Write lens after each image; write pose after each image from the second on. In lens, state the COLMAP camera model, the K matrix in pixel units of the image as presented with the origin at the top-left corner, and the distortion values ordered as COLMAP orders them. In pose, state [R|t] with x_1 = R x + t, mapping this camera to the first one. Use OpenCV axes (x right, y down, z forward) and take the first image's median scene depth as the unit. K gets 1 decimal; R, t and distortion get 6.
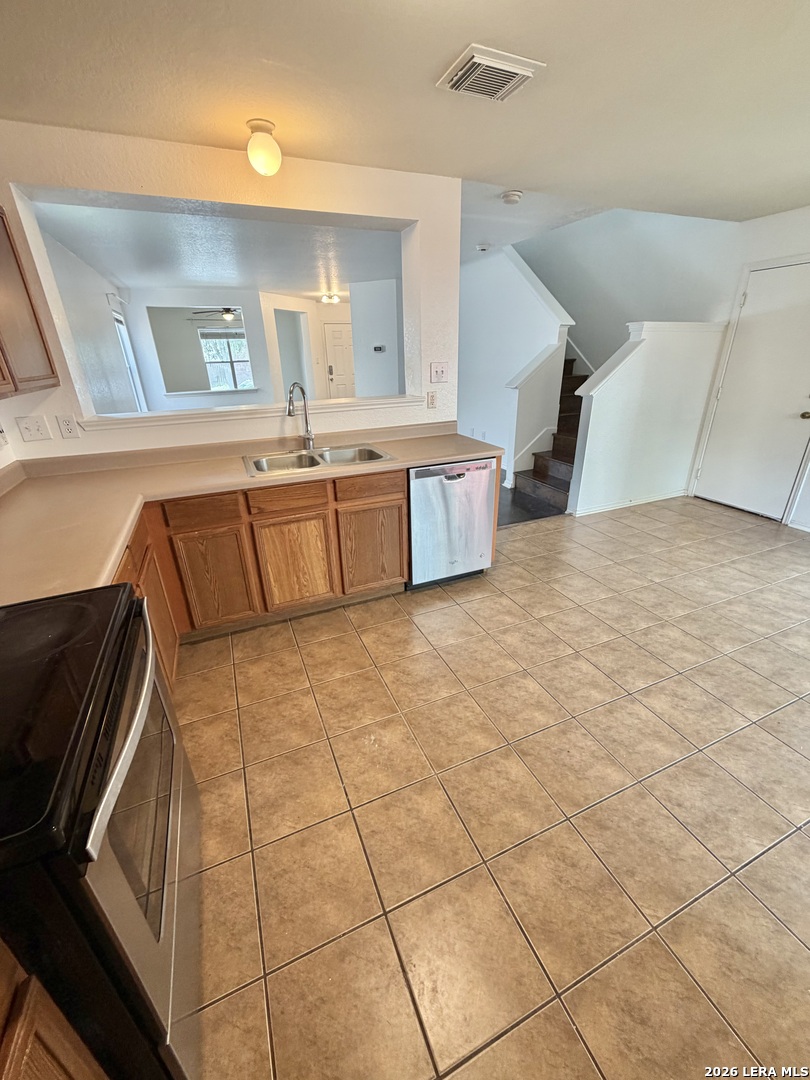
lens RADIAL K [[431.7, 0, 399.2], [0, 431.7, 535.5], [0, 0, 1]] dist [-0.000358, 0.000472]
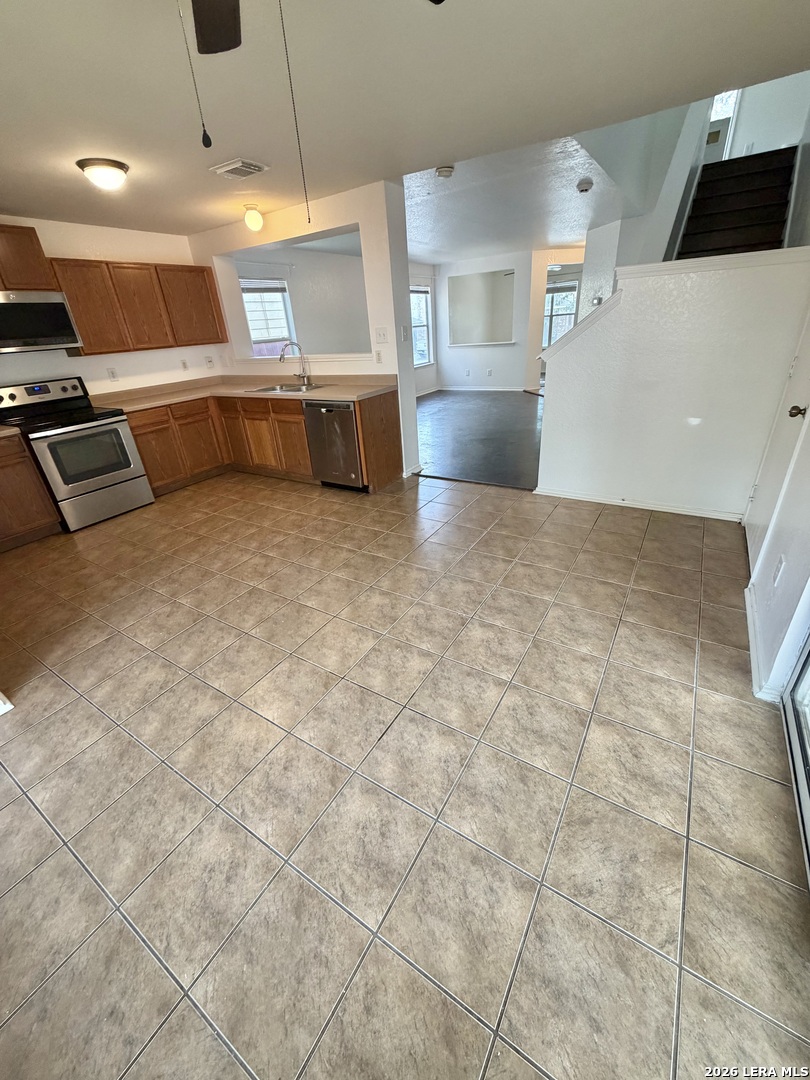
lens RADIAL K [[431.7, 0, 405.7], [0, 431.7, 535.9], [0, 0, 1]] dist [-0.000358, 0.000472]
pose [[0.566015, 0.351179, -0.745855, 1.442752], [-0.273713, 0.933462, 0.231797, -0.144614], [0.777630, 0.072949, 0.624476, 0.309499]]
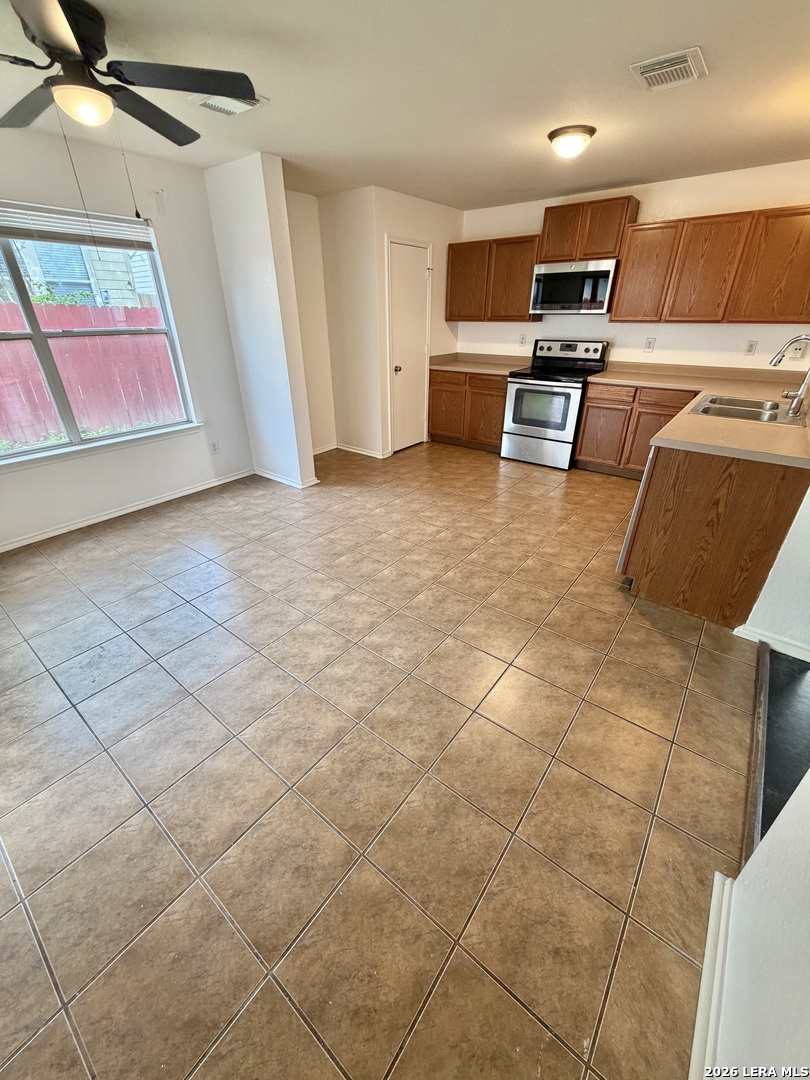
lens RADIAL K [[431.7, 0, 396.1], [0, 431.7, 532.9], [0, 0, 1]] dist [-0.000358, 0.000472]
pose [[-0.880130, 0.240935, -0.409049, 0.995114], [-0.164996, 0.652679, 0.739450, -0.574716], [0.445137, 0.718303, -0.534690, 1.302720]]
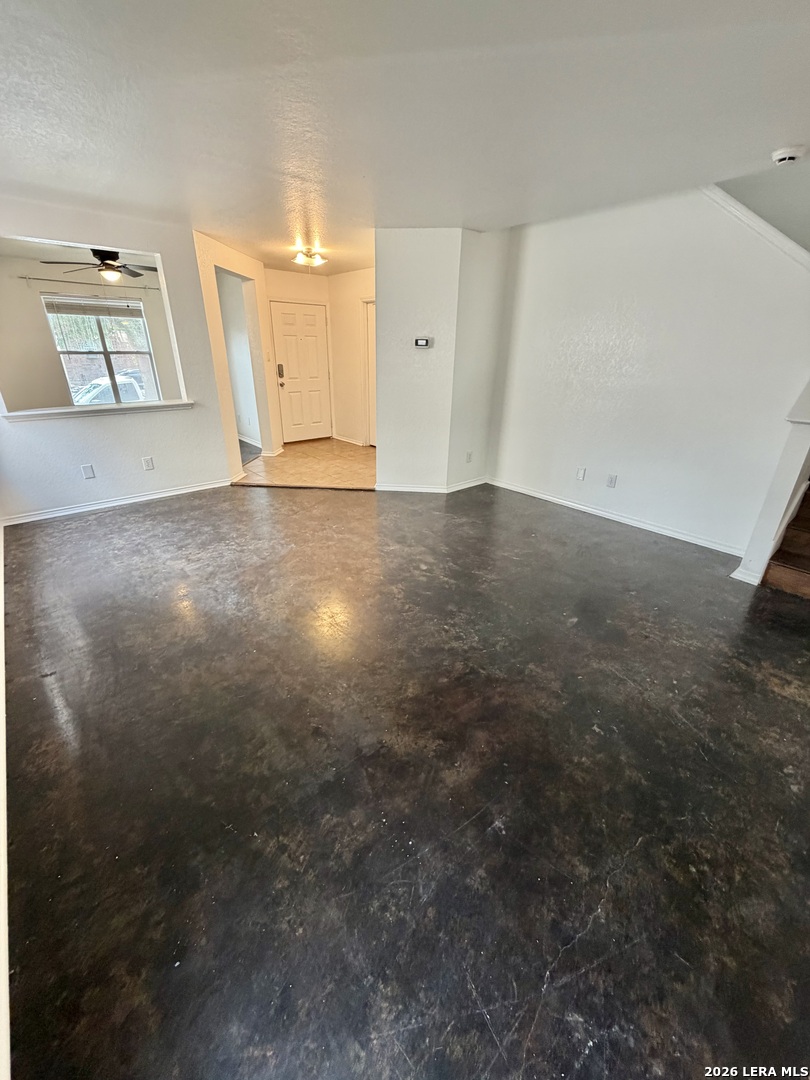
lens RADIAL K [[431.7, 0, 405.5], [0, 431.7, 541.3], [0, 0, 1]] dist [-0.000358, 0.000472]
pose [[0.949135, -0.095780, 0.299949, -0.693897], [0.091291, 0.995403, 0.028977, -0.396120], [-0.301345, -0.000121, 0.953515, 0.985707]]
